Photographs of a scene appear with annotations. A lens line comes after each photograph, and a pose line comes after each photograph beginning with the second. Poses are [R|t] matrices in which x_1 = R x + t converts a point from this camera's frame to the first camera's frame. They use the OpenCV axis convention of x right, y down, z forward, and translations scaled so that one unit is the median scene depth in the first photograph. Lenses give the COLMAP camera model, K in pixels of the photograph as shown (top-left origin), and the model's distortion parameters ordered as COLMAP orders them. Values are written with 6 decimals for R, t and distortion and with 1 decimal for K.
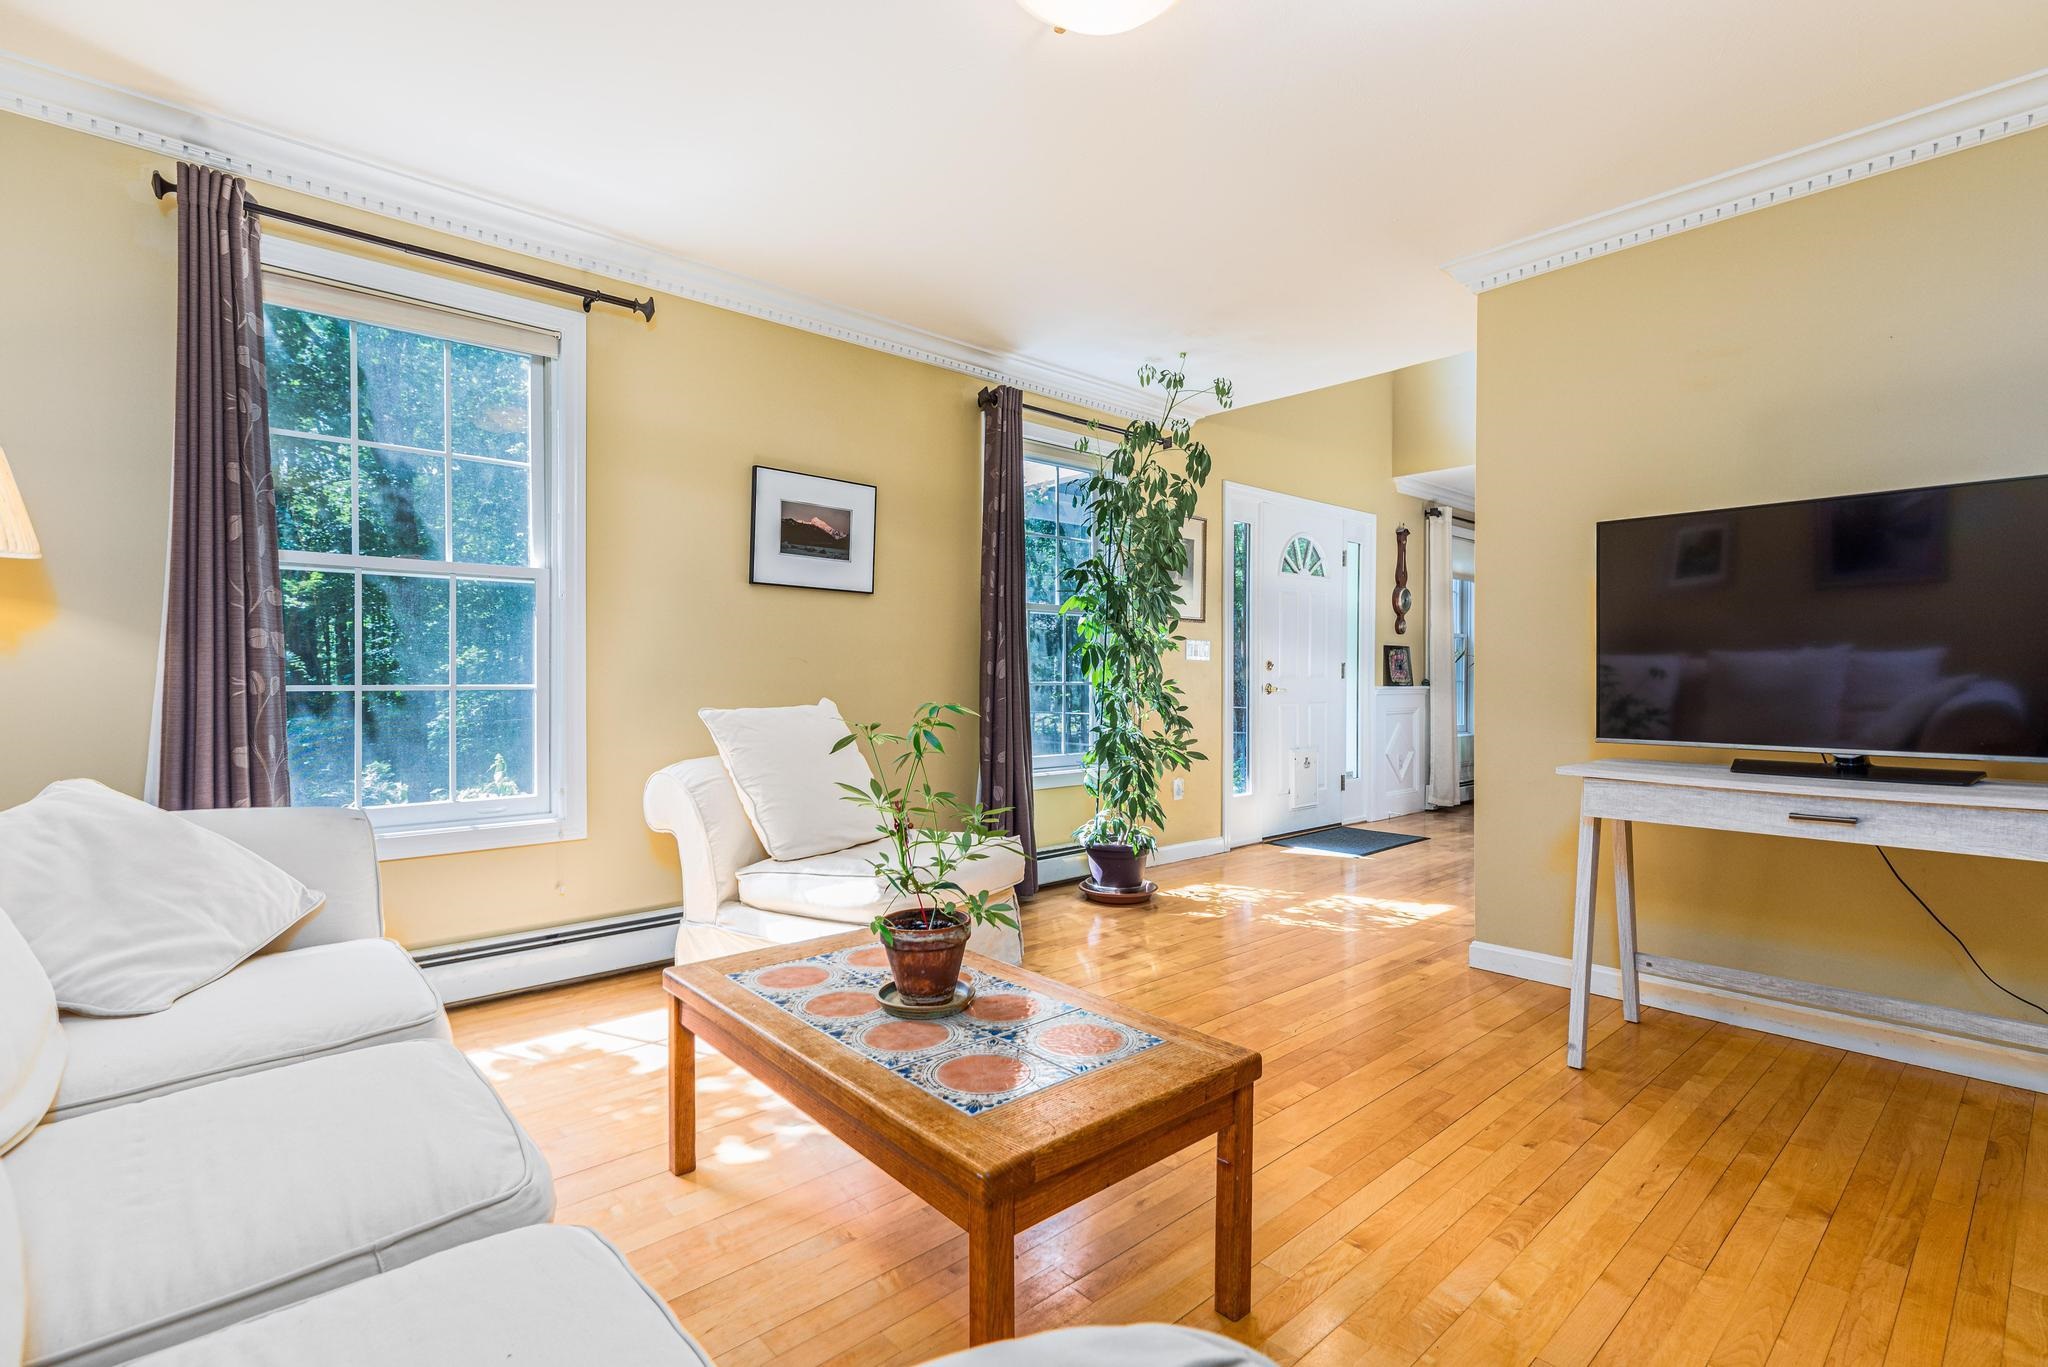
lens RADIAL K [[948.2, 0, 1024.0], [0, 948.2, 683.5], [0, 0, 1]] dist [0.002733, 0.000225]
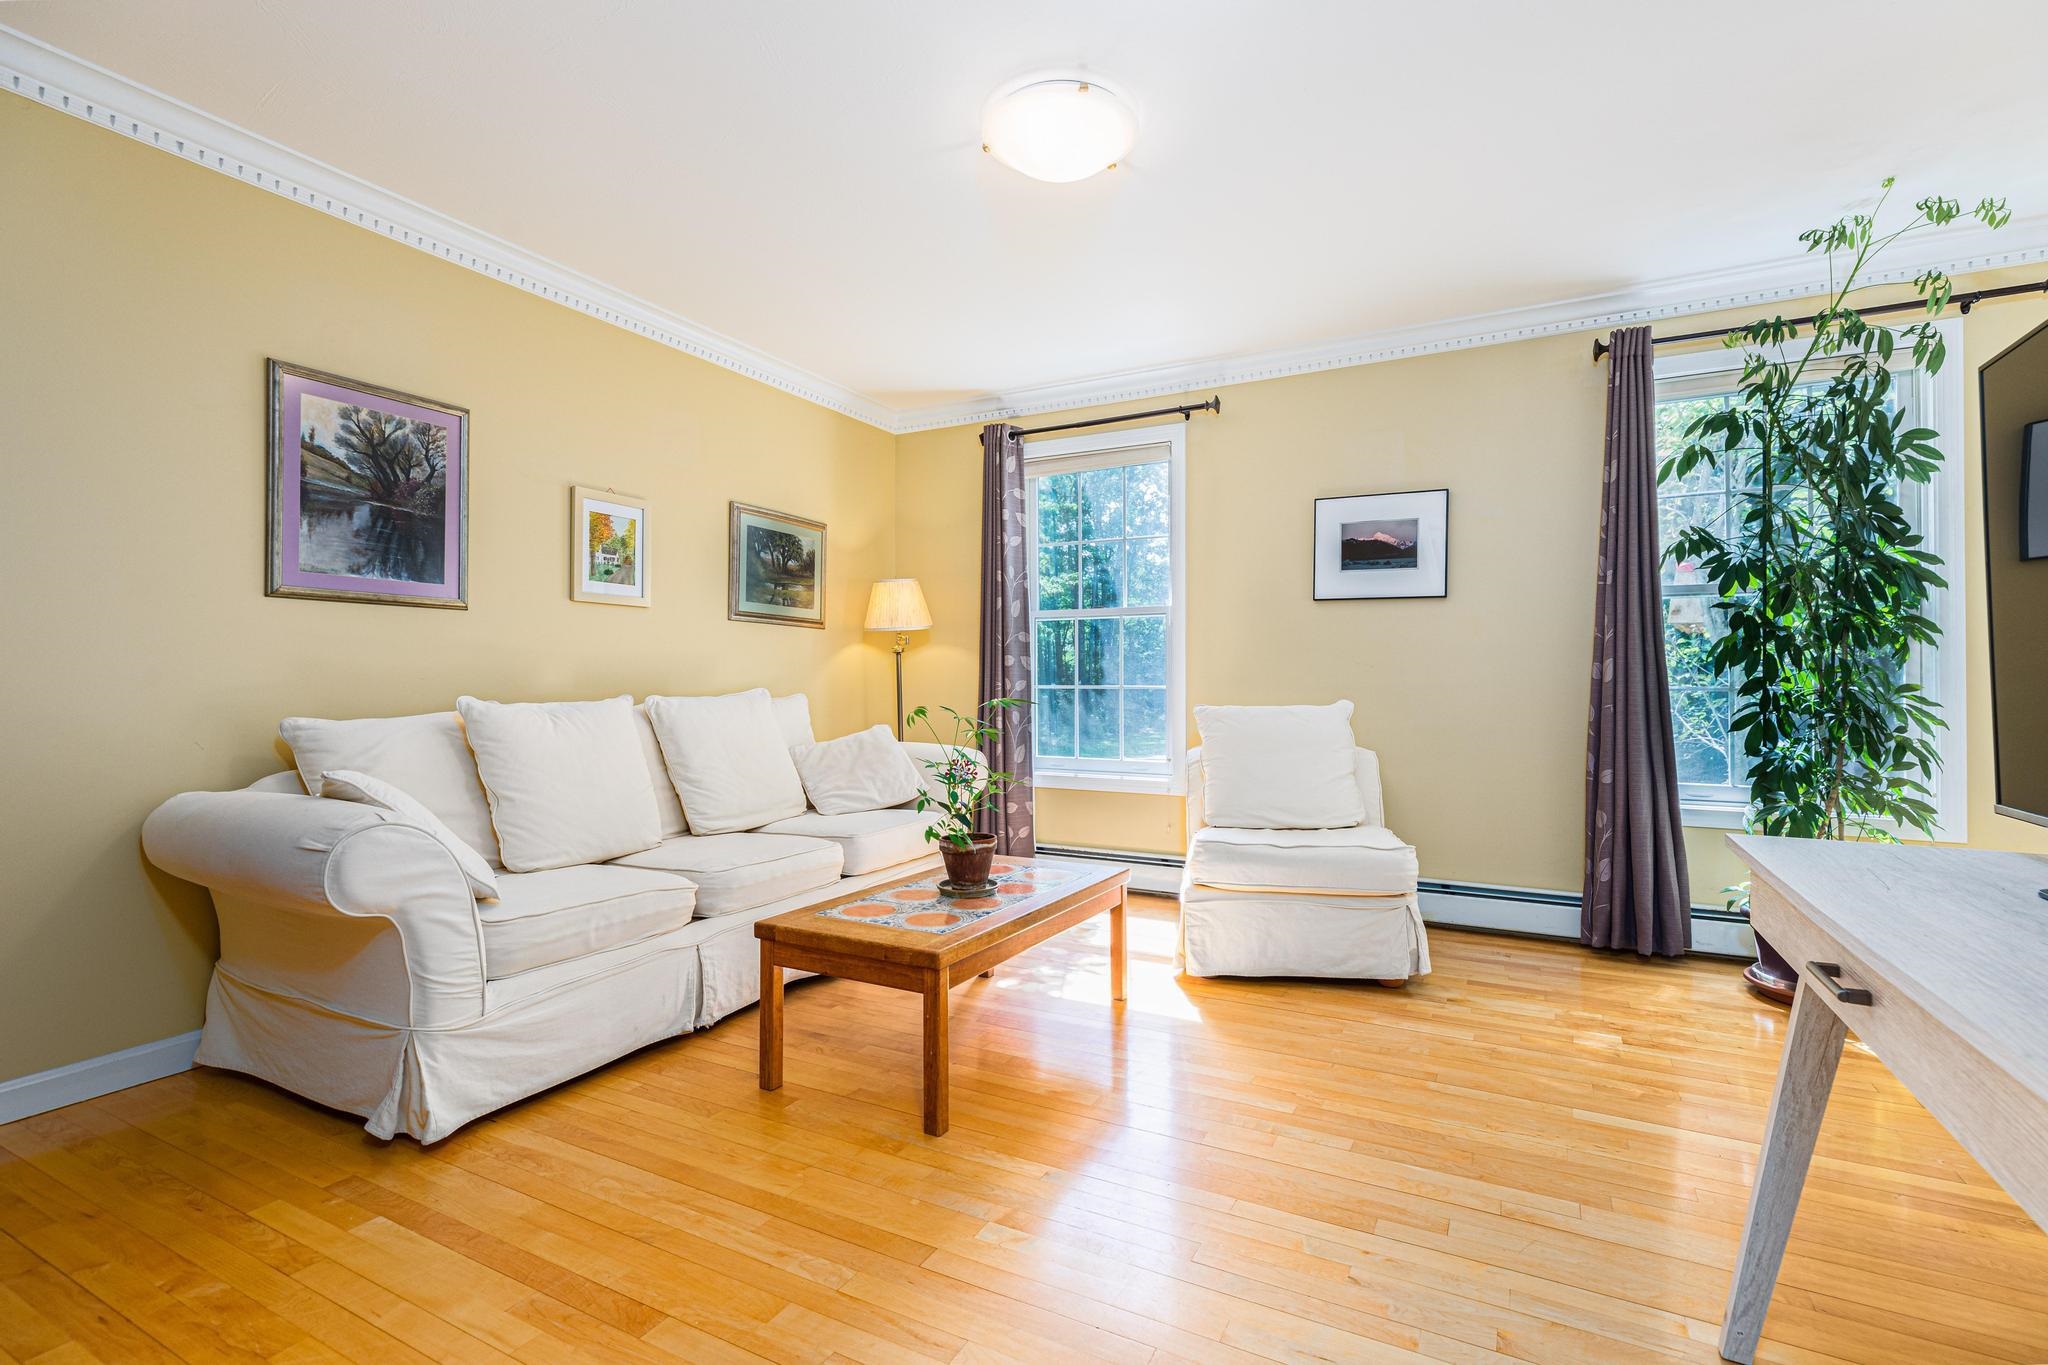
lens RADIAL K [[948.2, 0, 1024.0], [0, 948.2, 682.5], [0, 0, 1]] dist [0.002733, 0.000225]
pose [[0.321519, 0.006189, -0.946883, 0.697127], [0.000223, 0.999978, 0.006612, -0.012002], [0.946903, -0.002337, 0.321511, 0.281154]]
